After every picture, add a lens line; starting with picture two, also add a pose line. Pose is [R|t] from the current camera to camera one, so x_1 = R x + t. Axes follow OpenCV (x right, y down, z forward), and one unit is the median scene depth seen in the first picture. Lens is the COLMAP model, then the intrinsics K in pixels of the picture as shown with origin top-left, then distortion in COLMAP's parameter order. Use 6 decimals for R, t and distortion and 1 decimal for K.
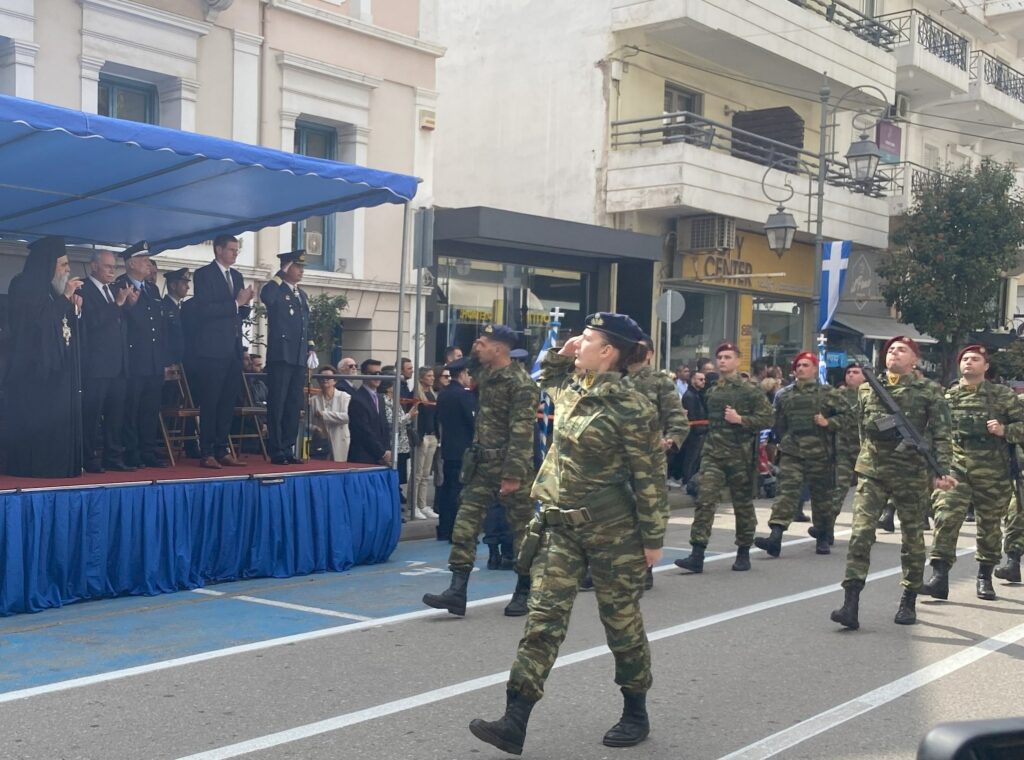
lens RADIAL K [[1305.3, 0, 210.6], [0, 1305.3, 424.7], [0, 0, 1]] dist [0.087332, -0.166309]
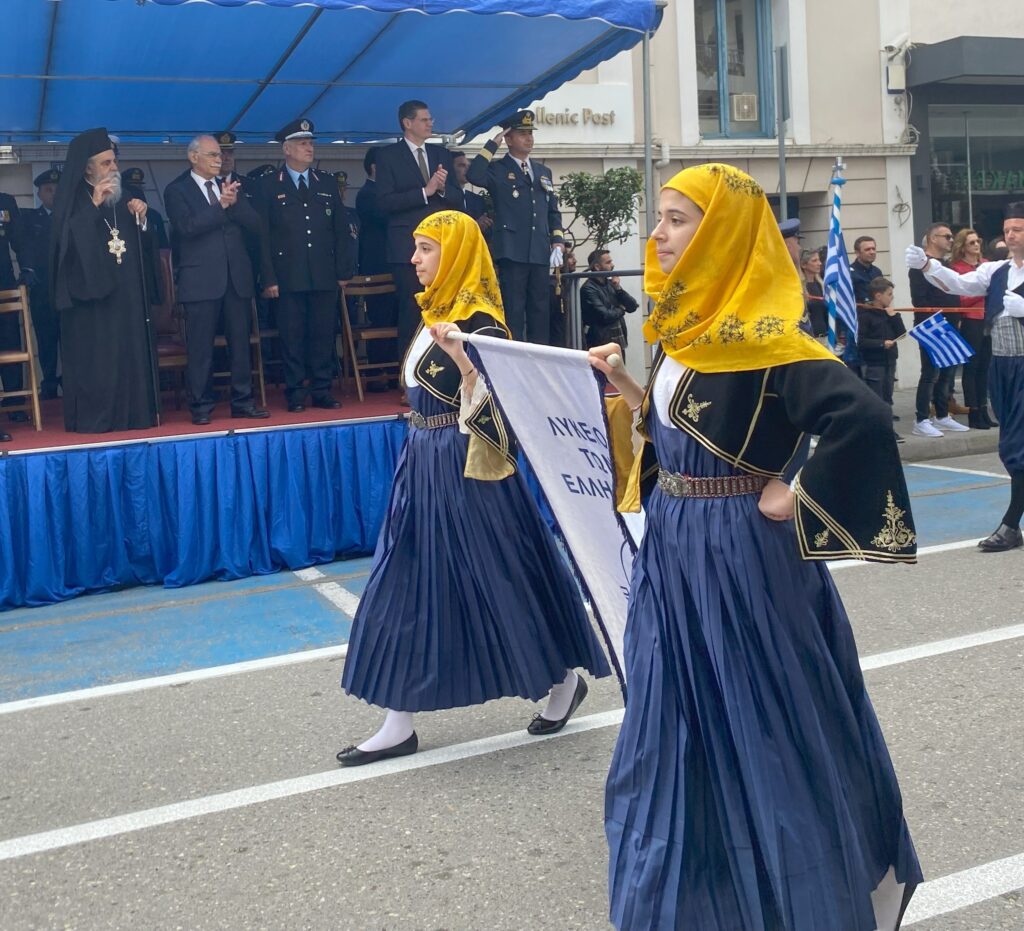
lens RADIAL K [[1241.1, 0, 514.6], [0, 1241.1, 311.2], [0, 0, 1]] dist [-0.004550, 0.010023]
pose [[0.930275, -0.058083, -0.362236, 0.384426], [0.054768, 0.998310, -0.019422, -0.004051], [0.362752, -0.001771, 0.931884, 0.373364]]
